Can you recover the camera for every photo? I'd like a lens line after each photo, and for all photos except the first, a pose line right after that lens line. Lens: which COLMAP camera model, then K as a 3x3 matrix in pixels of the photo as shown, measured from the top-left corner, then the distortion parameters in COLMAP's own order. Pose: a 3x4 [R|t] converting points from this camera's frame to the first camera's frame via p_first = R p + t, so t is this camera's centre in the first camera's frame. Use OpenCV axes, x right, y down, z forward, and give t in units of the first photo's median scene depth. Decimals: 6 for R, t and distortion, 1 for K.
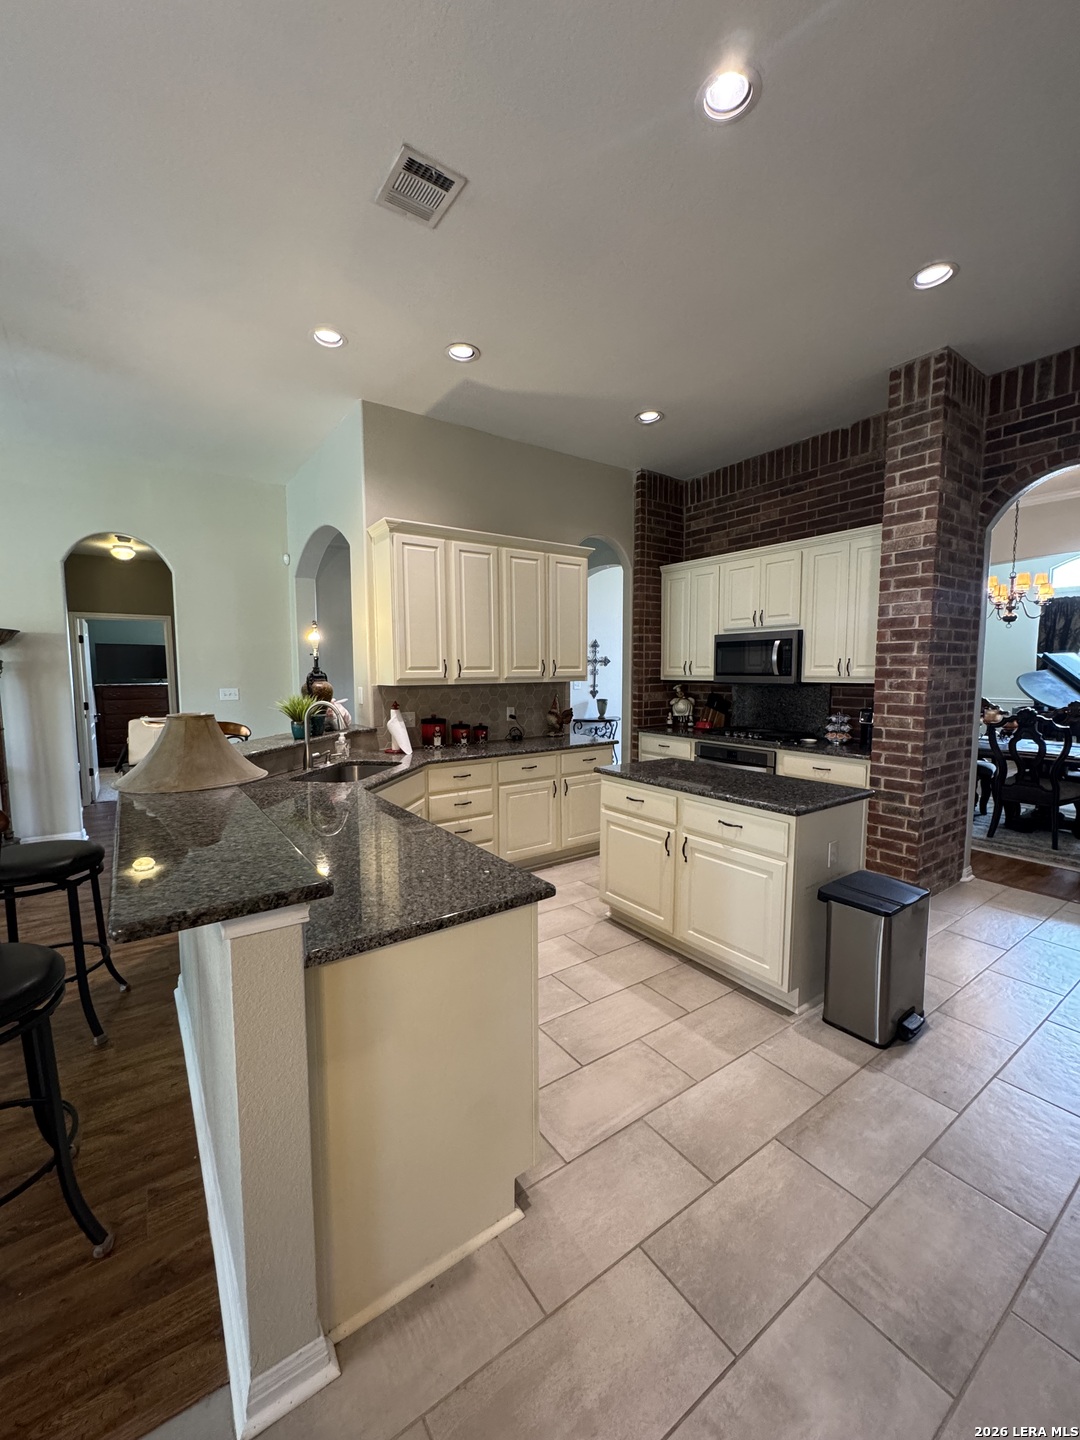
lens RADIAL K [[575.1, 0, 541.2], [0, 575.1, 722.2], [0, 0, 1]] dist [-0.002228, 0.000502]
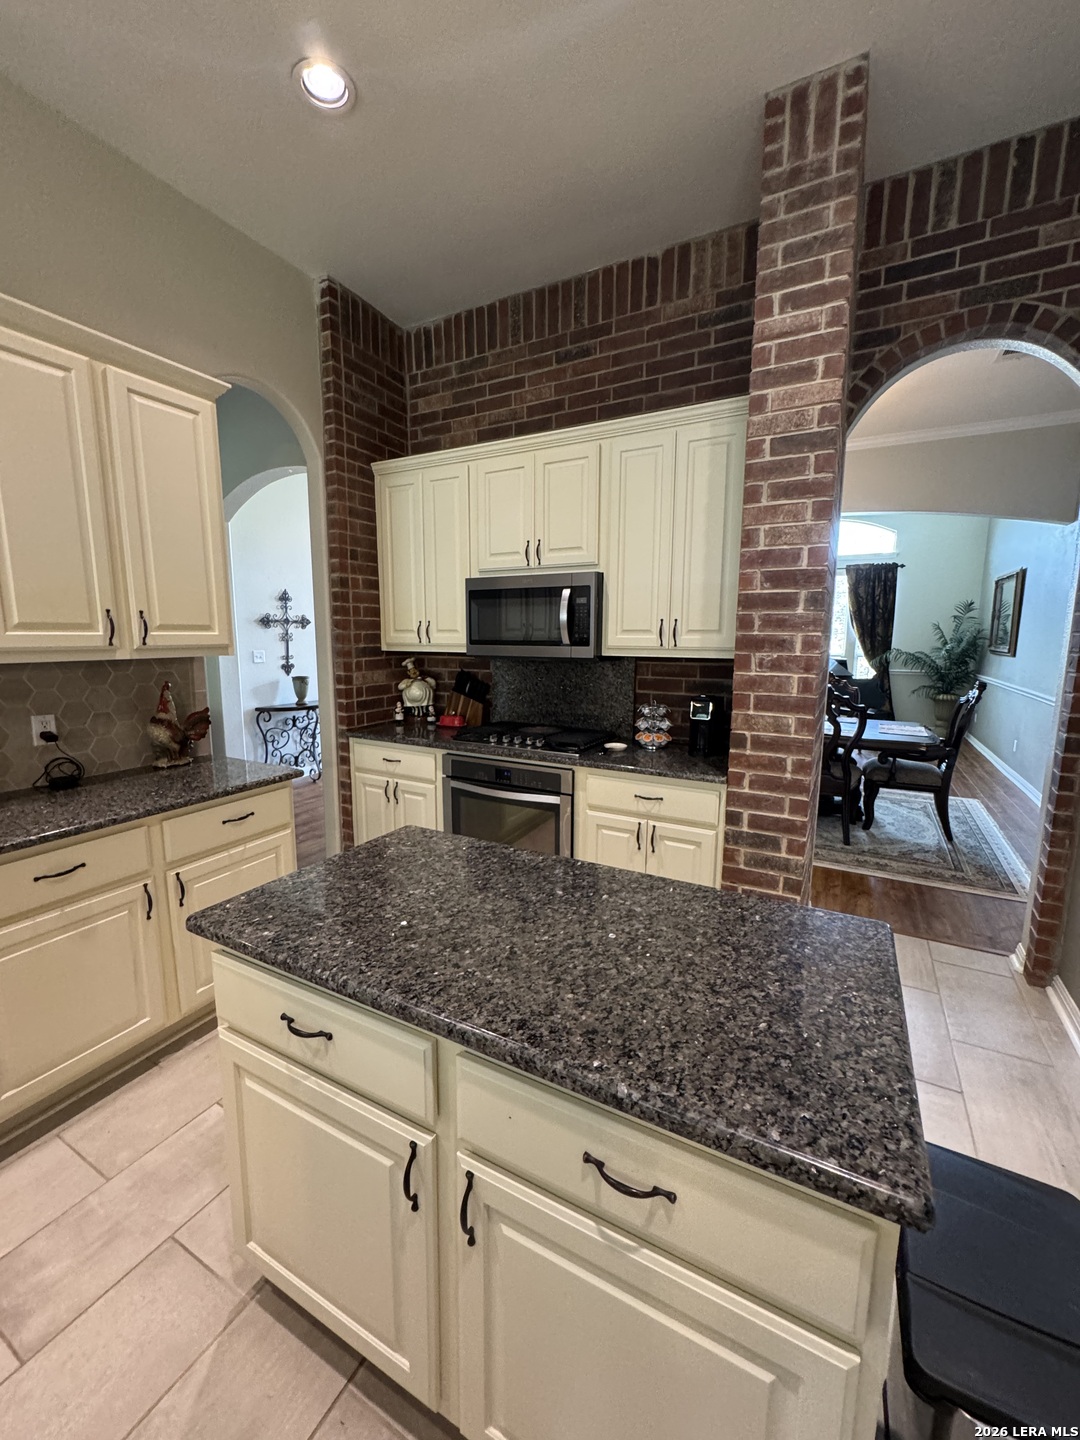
lens RADIAL K [[575.1, 0, 536.1], [0, 575.1, 719.7], [0, 0, 1]] dist [-0.002228, 0.000502]
pose [[0.898387, -0.055937, 0.435628, 0.103120], [0.031882, 0.997546, 0.062341, -0.040674], [-0.438046, -0.042118, 0.897965, 0.452803]]
